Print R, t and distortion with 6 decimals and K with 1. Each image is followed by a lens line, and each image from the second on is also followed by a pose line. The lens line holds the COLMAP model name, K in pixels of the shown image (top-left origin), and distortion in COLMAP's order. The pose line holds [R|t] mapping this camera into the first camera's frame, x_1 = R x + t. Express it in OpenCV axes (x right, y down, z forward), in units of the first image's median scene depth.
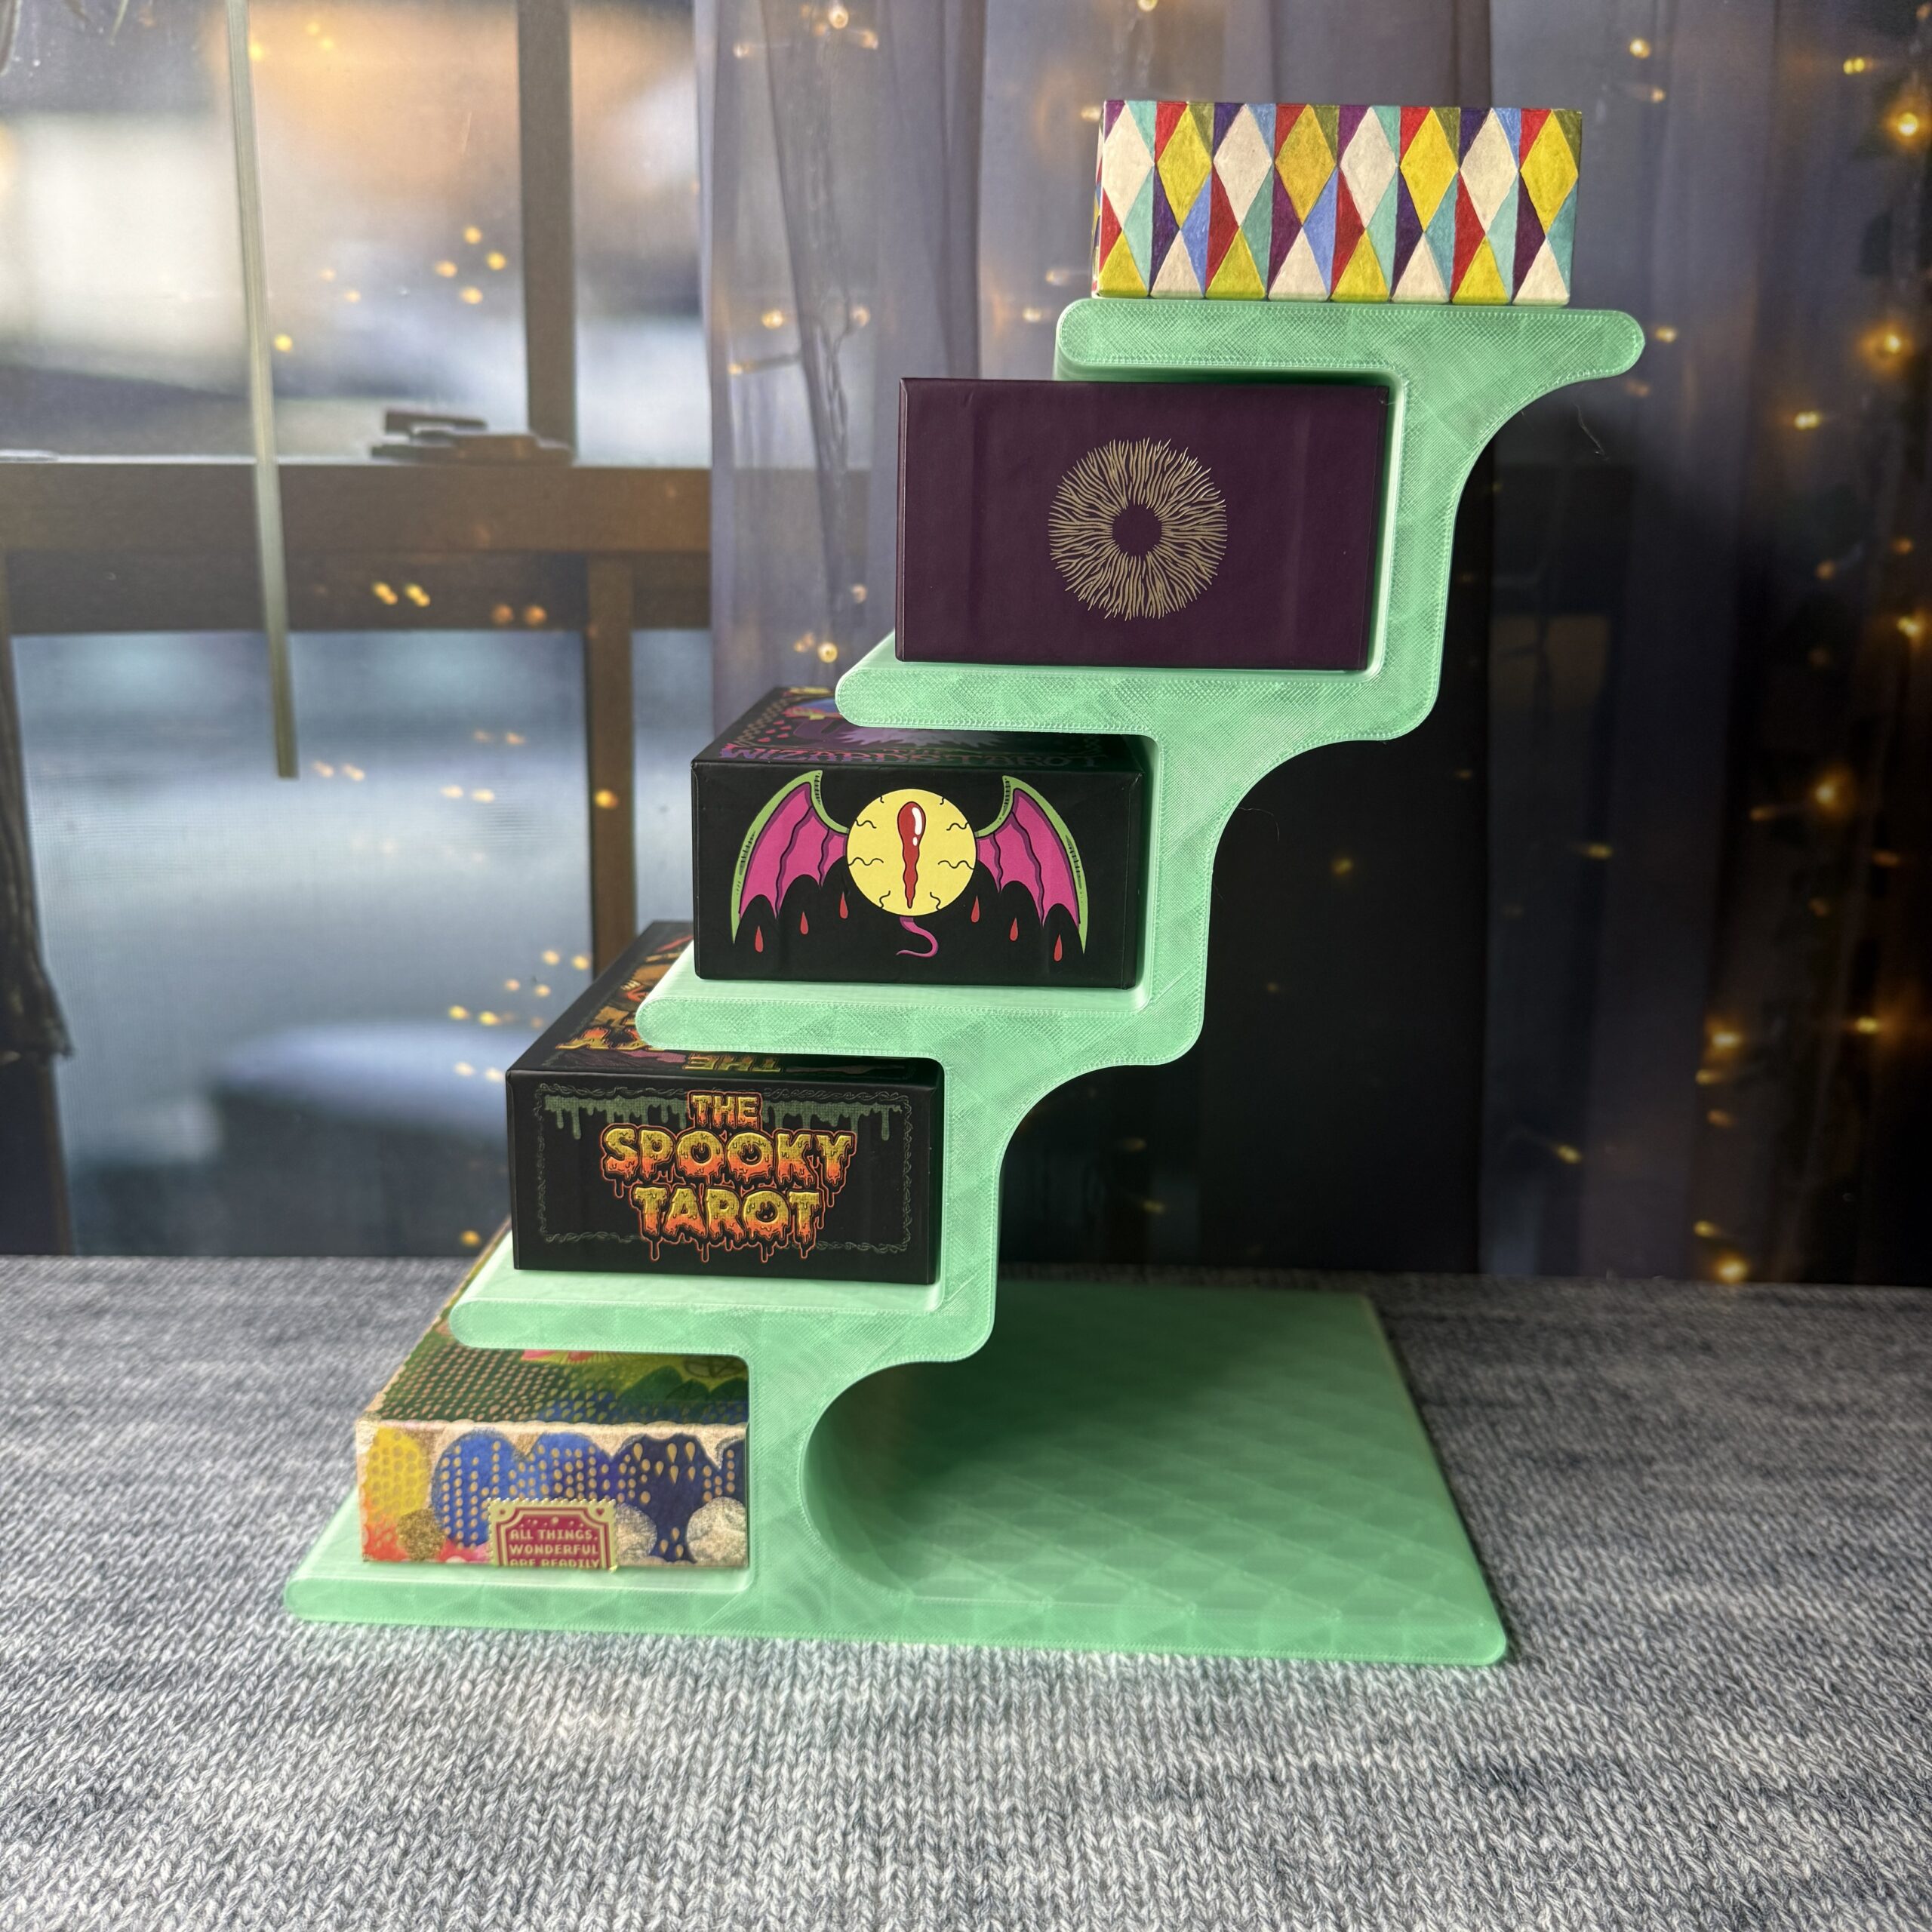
lens RADIAL K [[1900.9, 0, 970.2], [0, 1900.9, 962.1], [0, 0, 1]] dist [-0.027957, 0.012170]
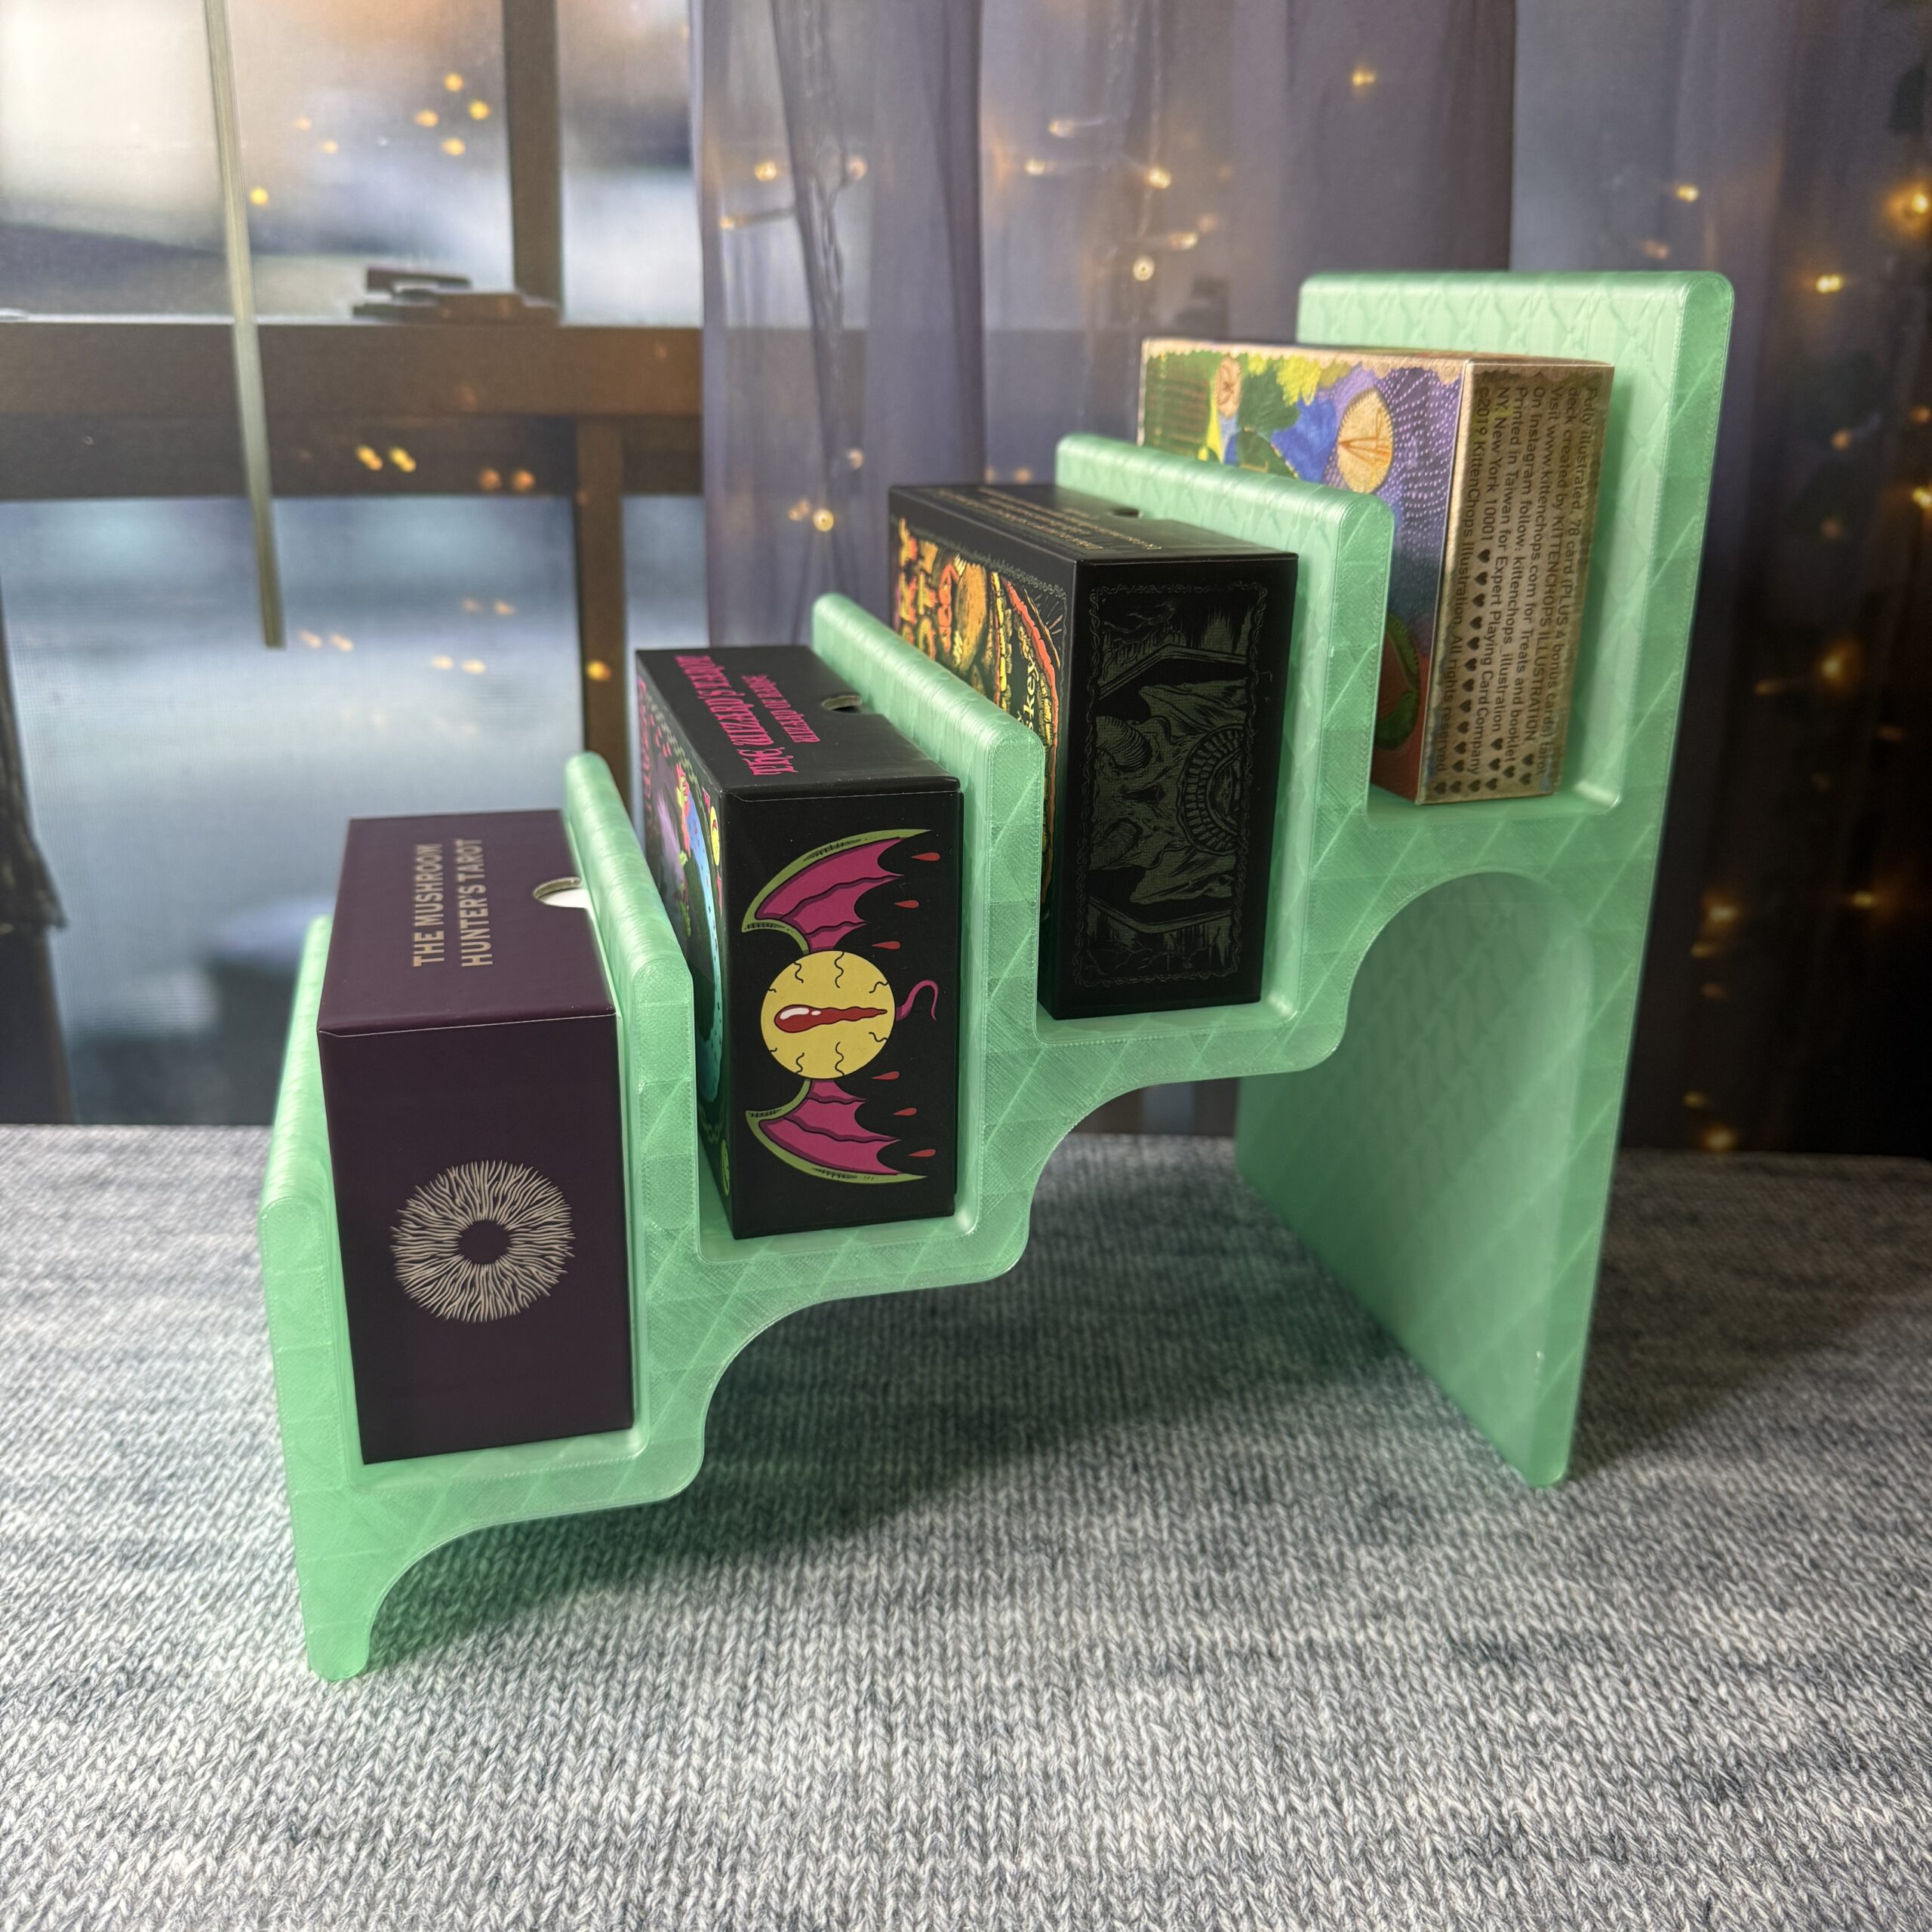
lens RADIAL K [[1901.3, 0, 962.9], [0, 1901.3, 954.6], [0, 0, 1]] dist [-0.025538, 0.004173]
pose [[0.999975, 0.000823, 0.006977, -0.014686], [-0.001429, 0.996176, 0.087357, -0.037529], [-0.006878, -0.087365, 0.996153, 0.004787]]
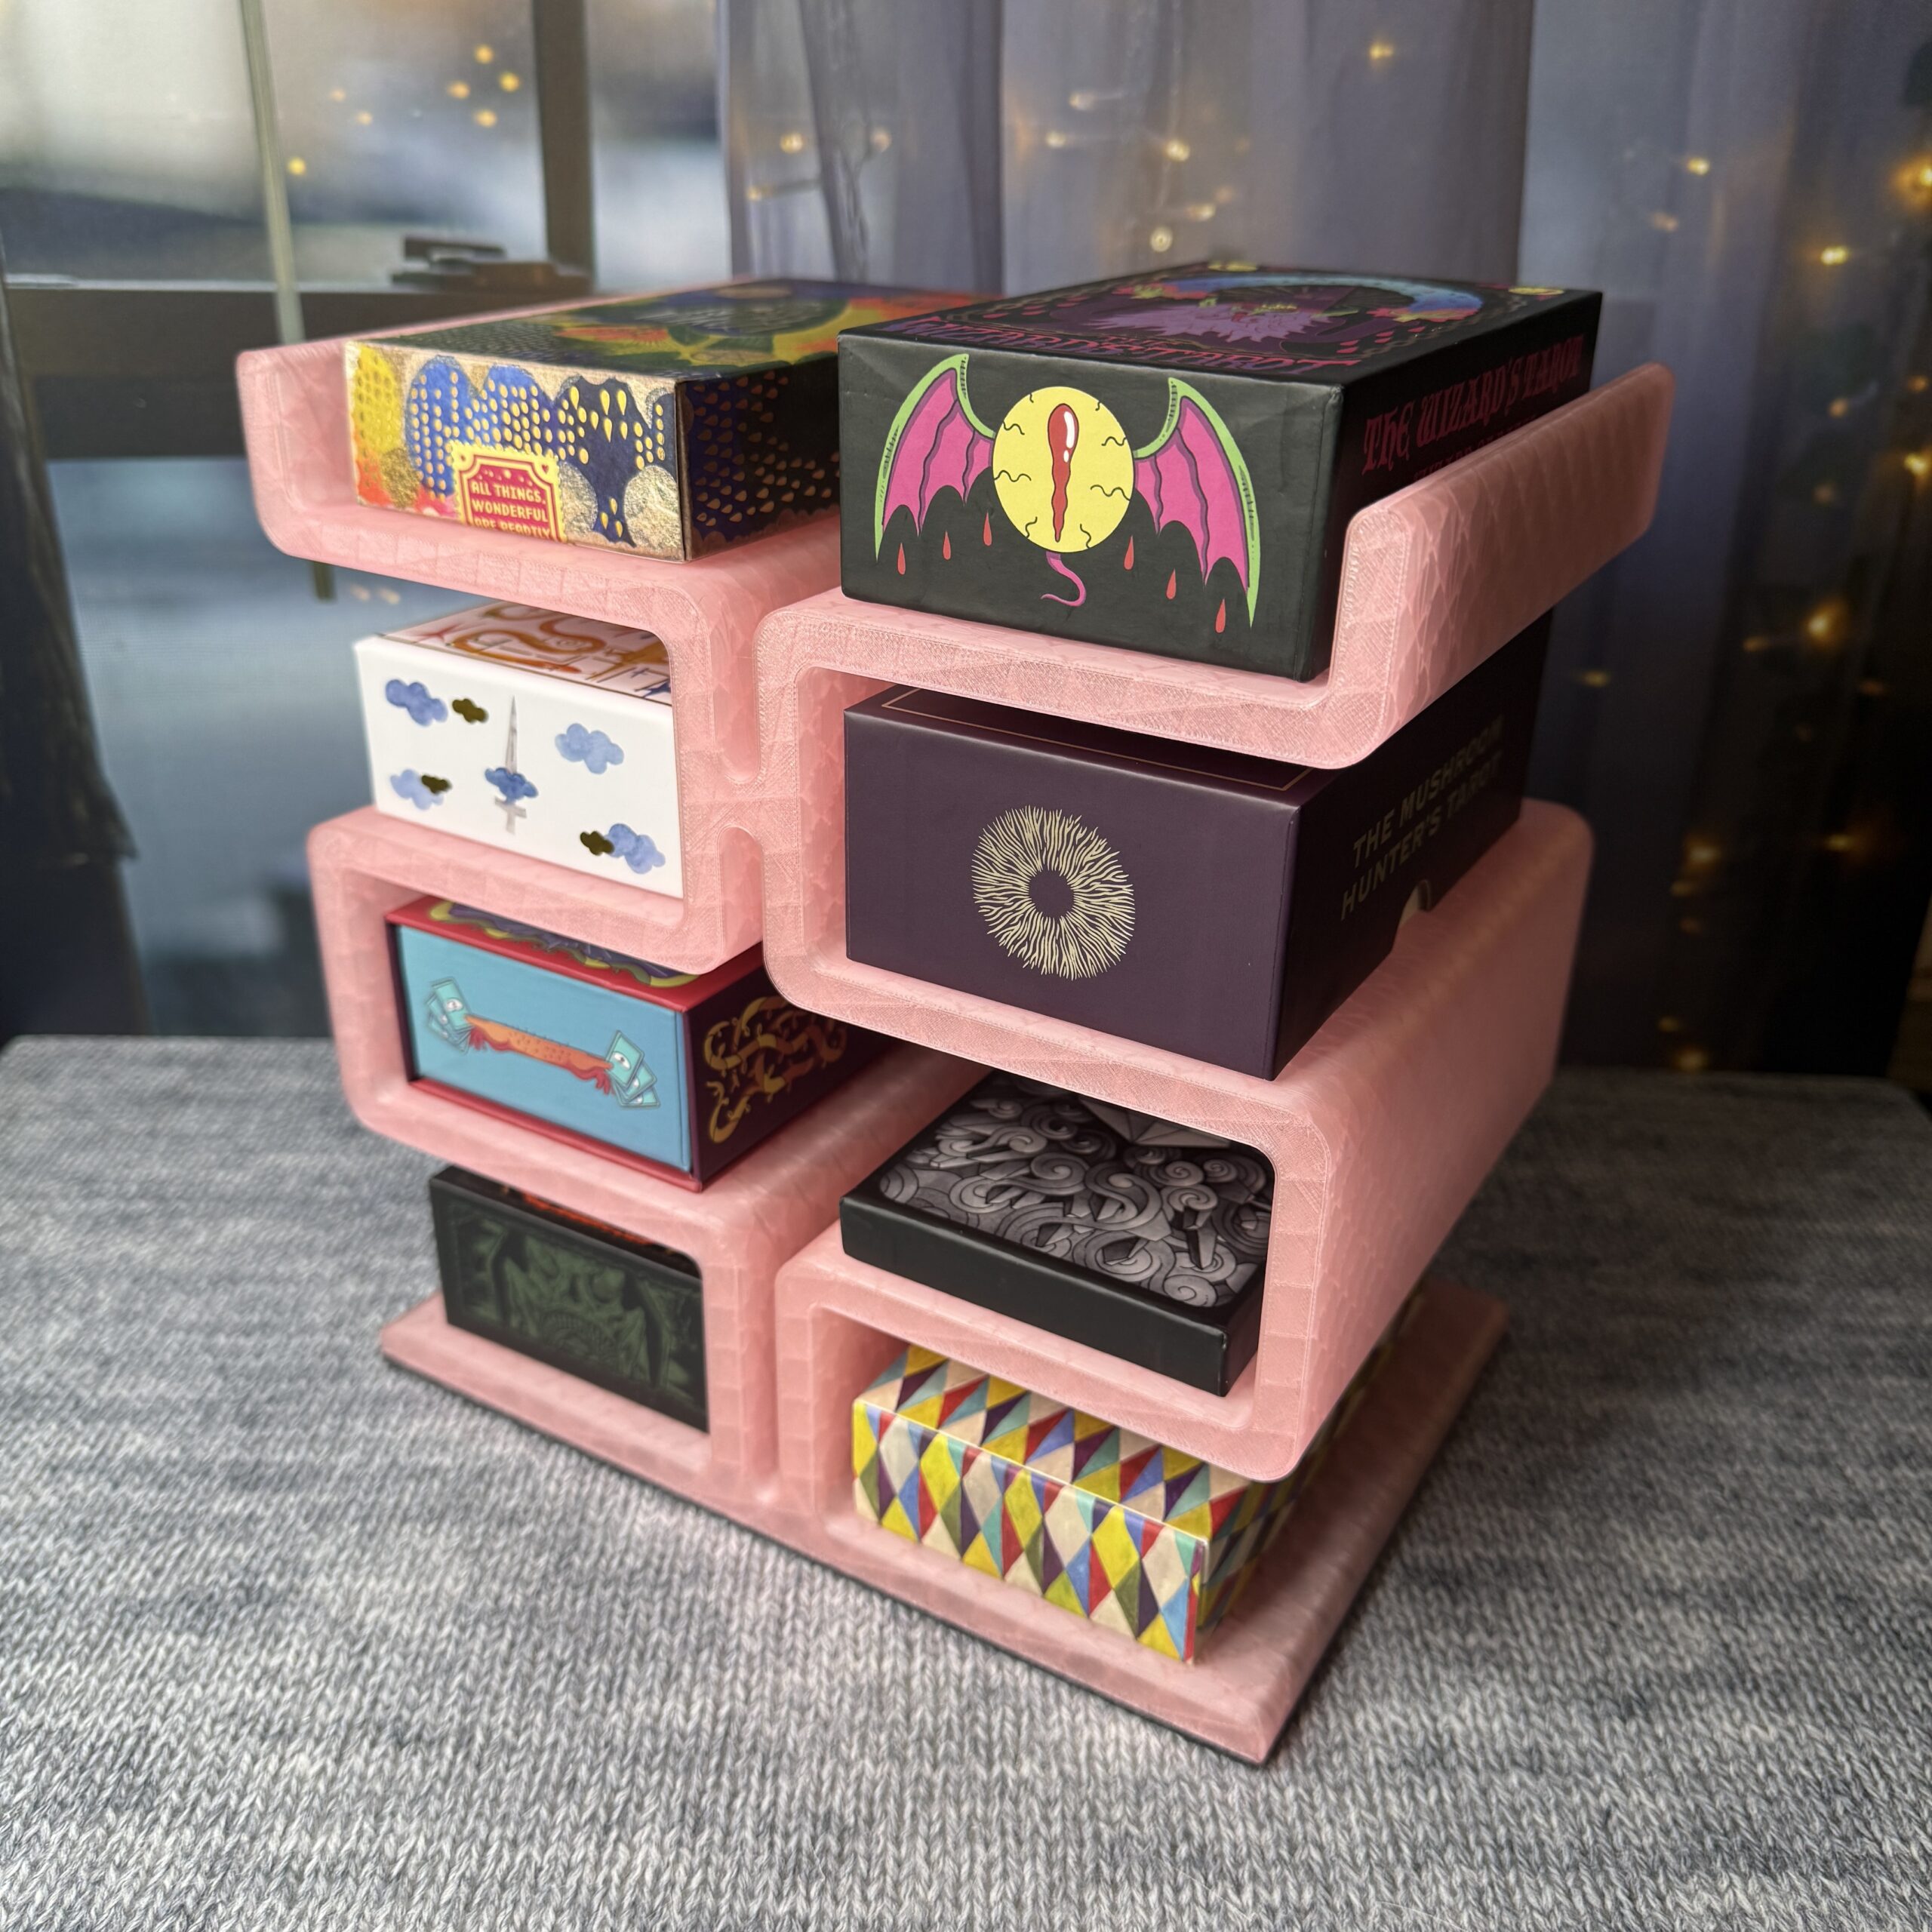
lens RADIAL K [[1883.3, 0, 970.8], [0, 1883.3, 967.4], [0, 0, 1]] dist [0.016248, -0.081078]
pose [[0.999976, 0.006188, -0.002974, -0.008234], [-0.005427, 0.977761, 0.209651, -0.178352], [0.004205, -0.209630, 0.977772, -0.065311]]
